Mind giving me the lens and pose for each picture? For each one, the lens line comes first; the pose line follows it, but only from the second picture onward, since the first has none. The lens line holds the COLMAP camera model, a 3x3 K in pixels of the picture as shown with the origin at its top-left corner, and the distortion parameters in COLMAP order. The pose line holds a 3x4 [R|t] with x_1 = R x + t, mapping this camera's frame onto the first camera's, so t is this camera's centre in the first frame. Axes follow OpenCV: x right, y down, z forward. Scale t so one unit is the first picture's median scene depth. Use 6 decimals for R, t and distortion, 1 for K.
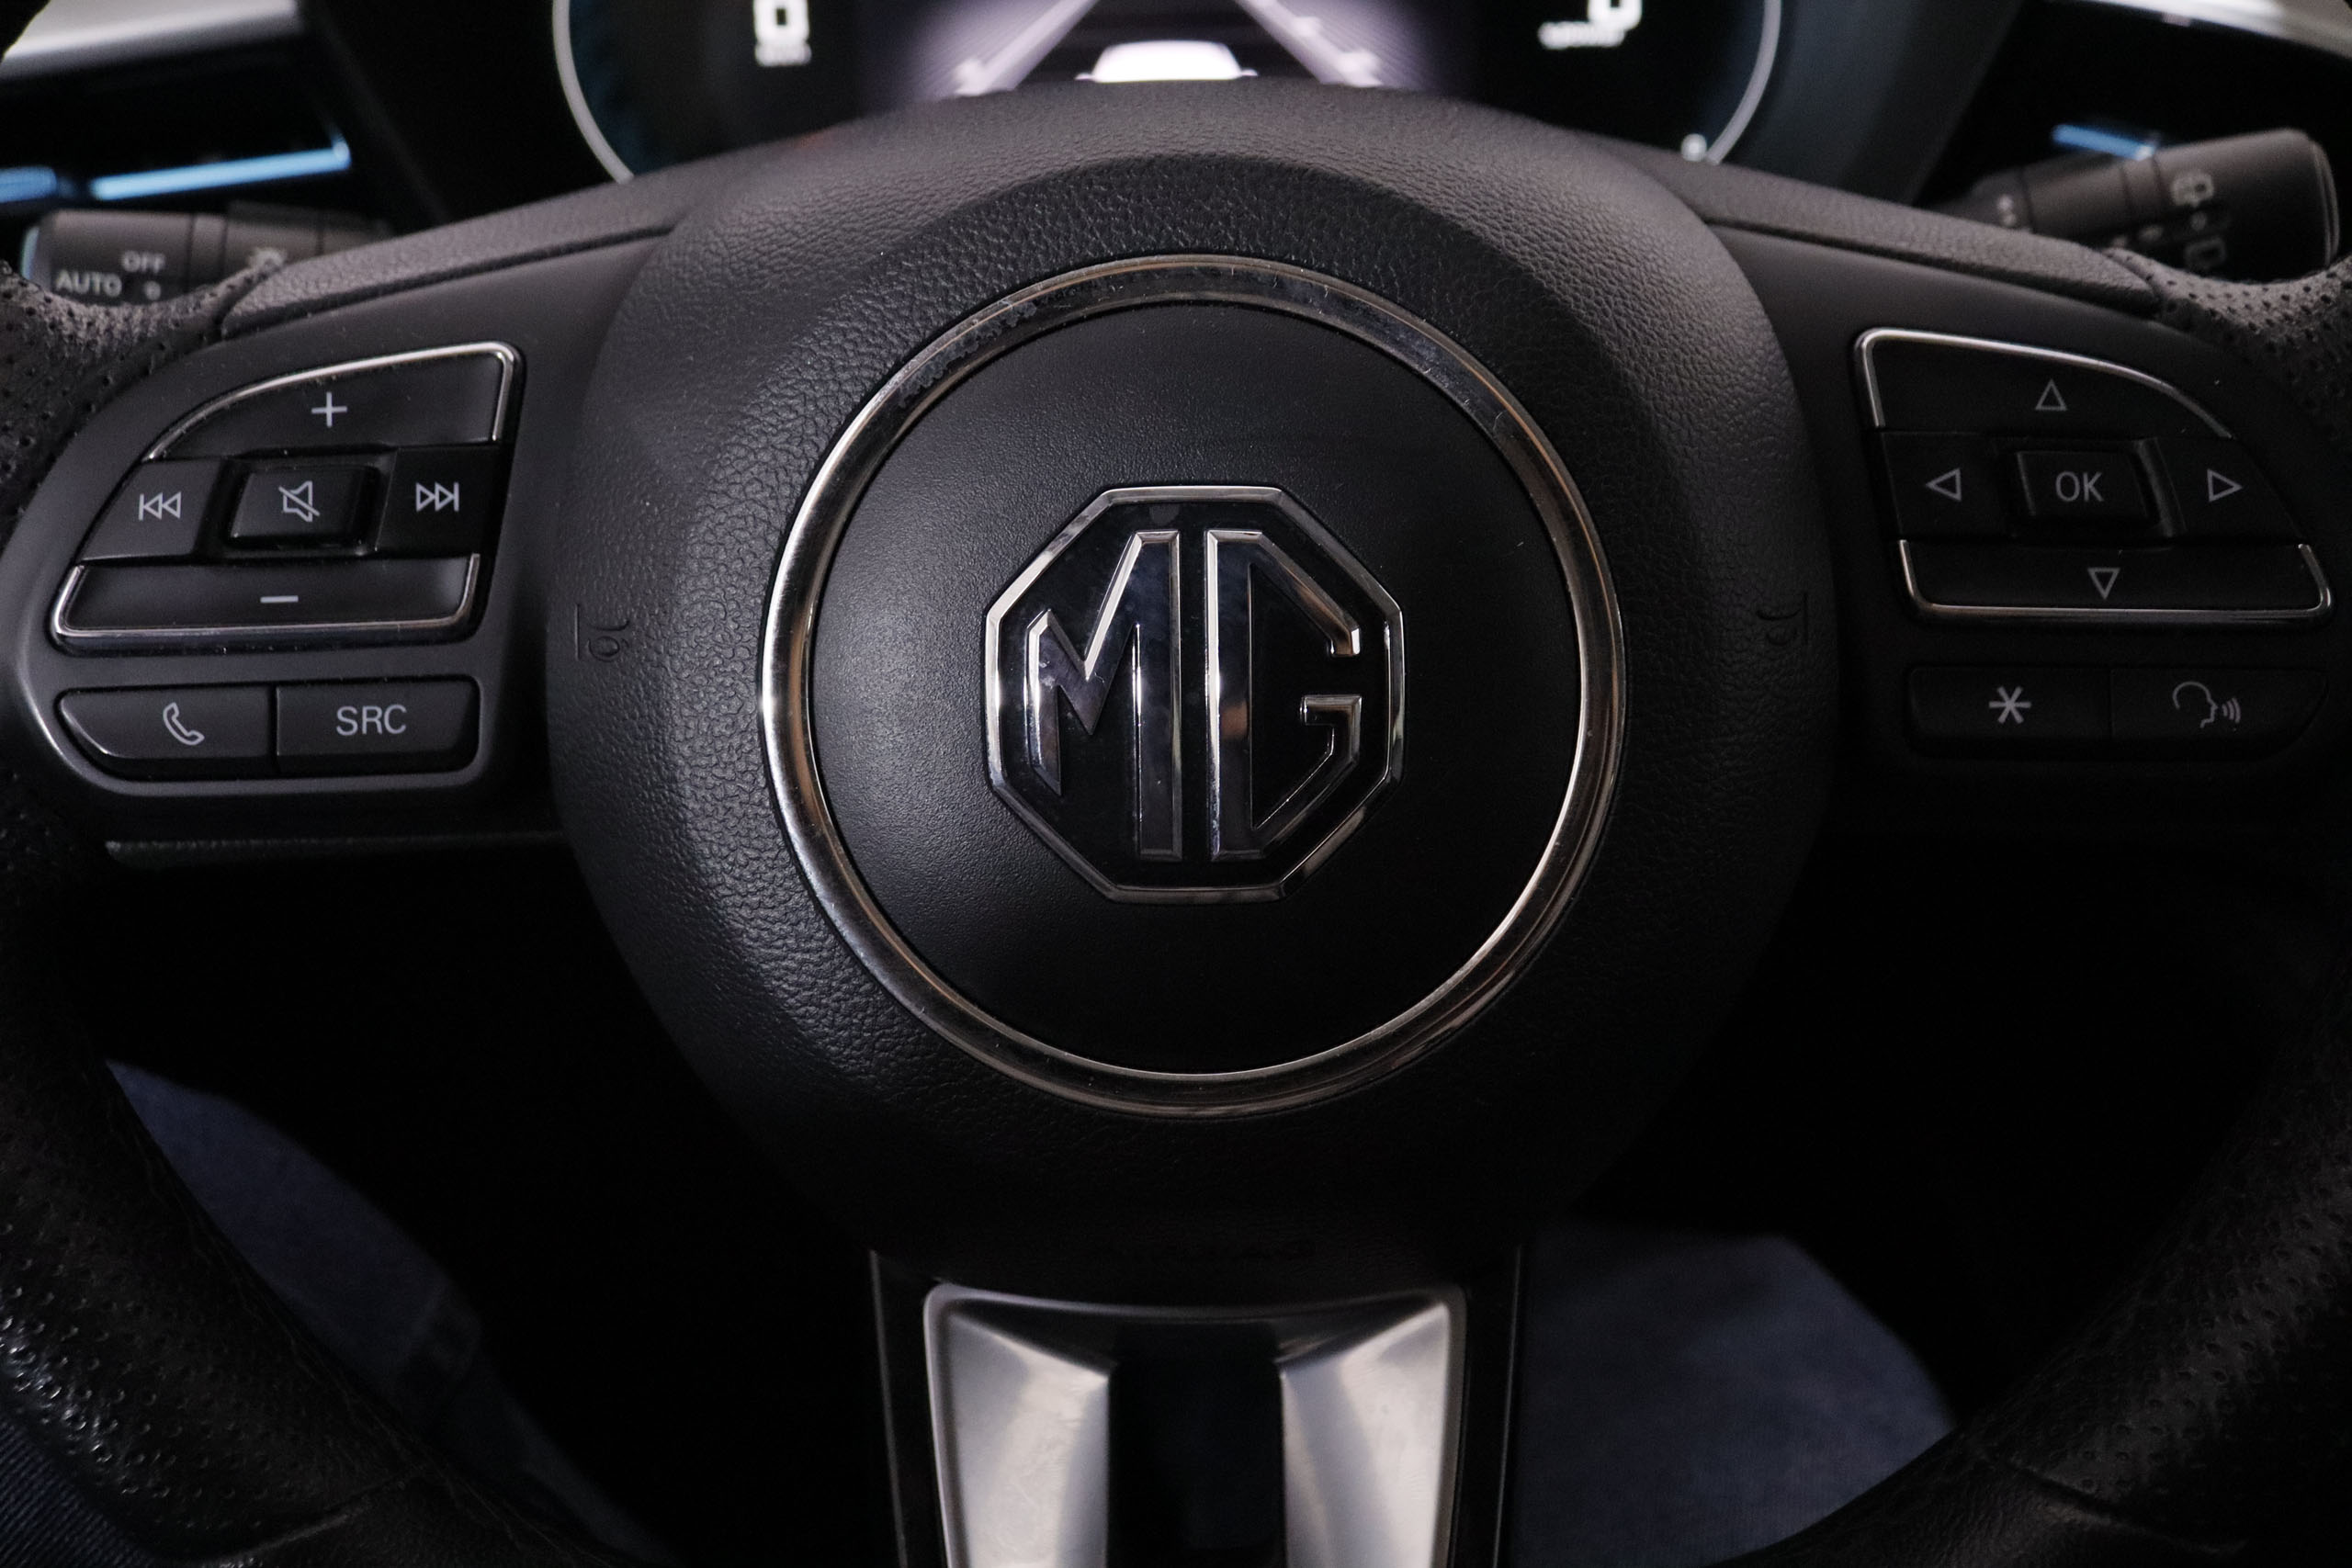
lens RADIAL K [[1976.9, 0, 1176.0], [0, 1976.9, 784.0], [0, 0, 1]] dist [-0.029825, -0.004244]
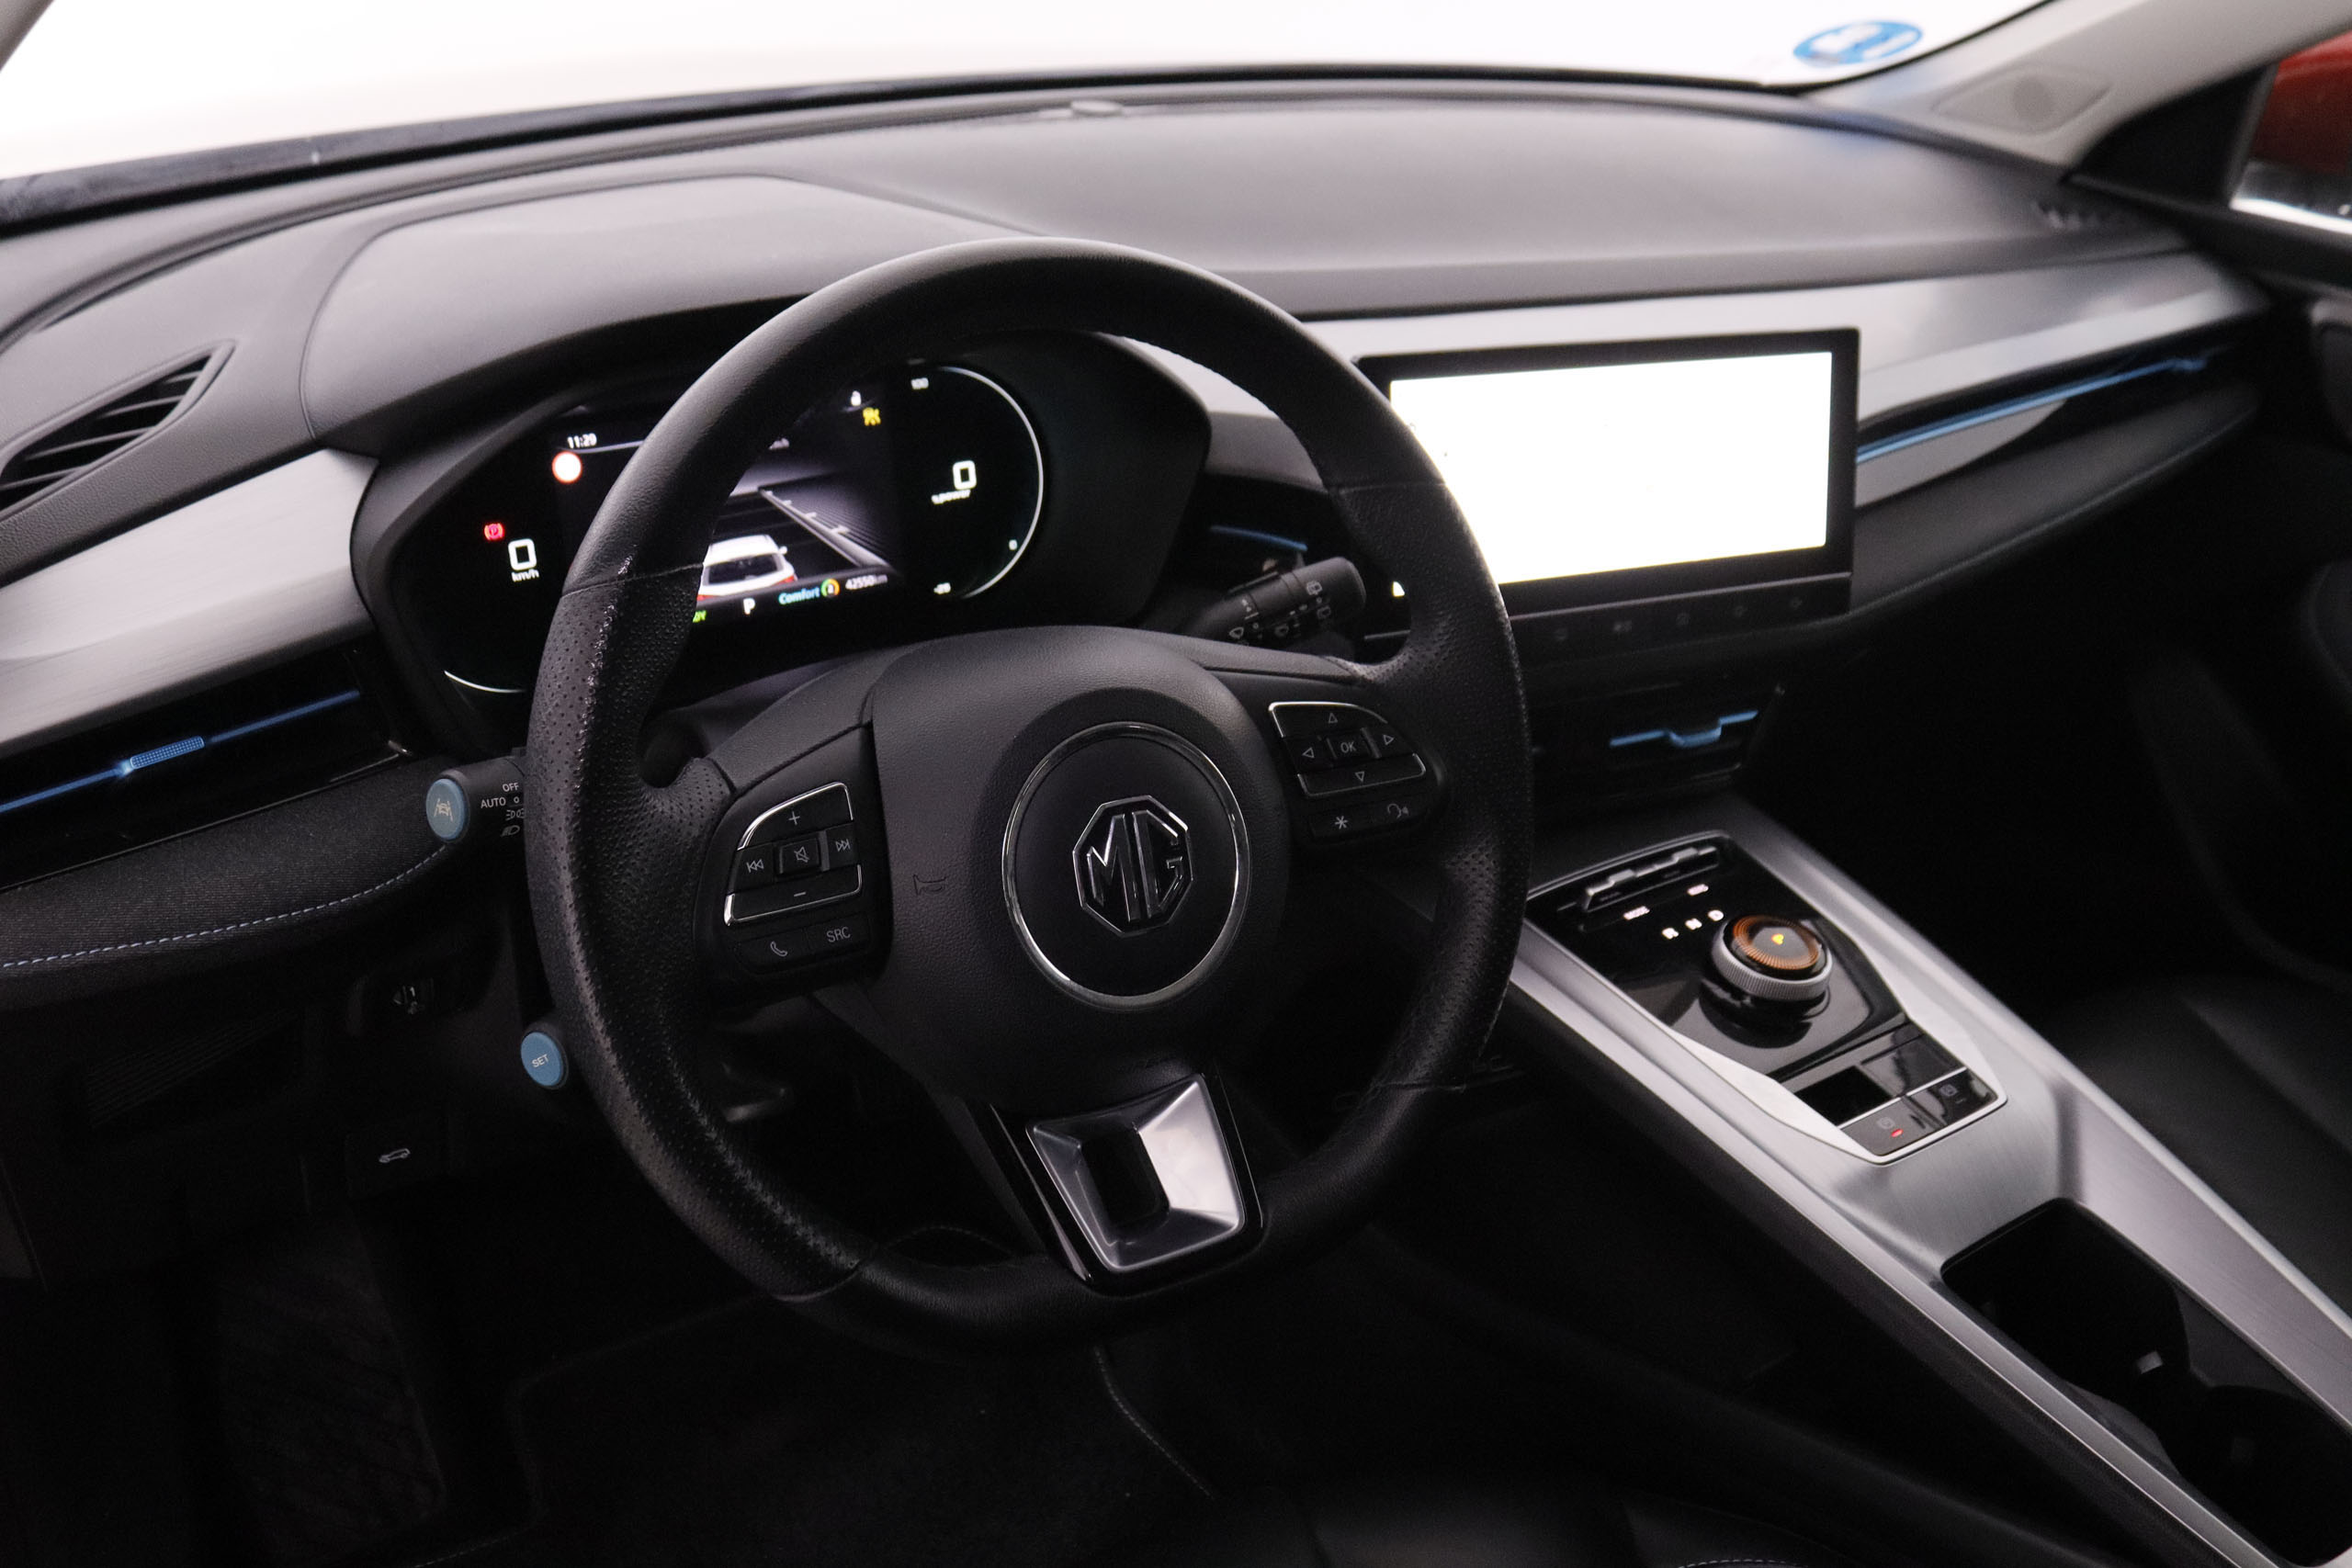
lens RADIAL K [[2210.9, 0, 1176.0], [0, 2210.9, 784.0], [0, 0, 1]] dist [-0.523829, 0.000346]
pose [[0.875532, -0.171307, 0.451771, -1.278460], [0.215355, 0.975380, -0.047504, 0.006877], [-0.432510, 0.138883, 0.890868, -1.845520]]
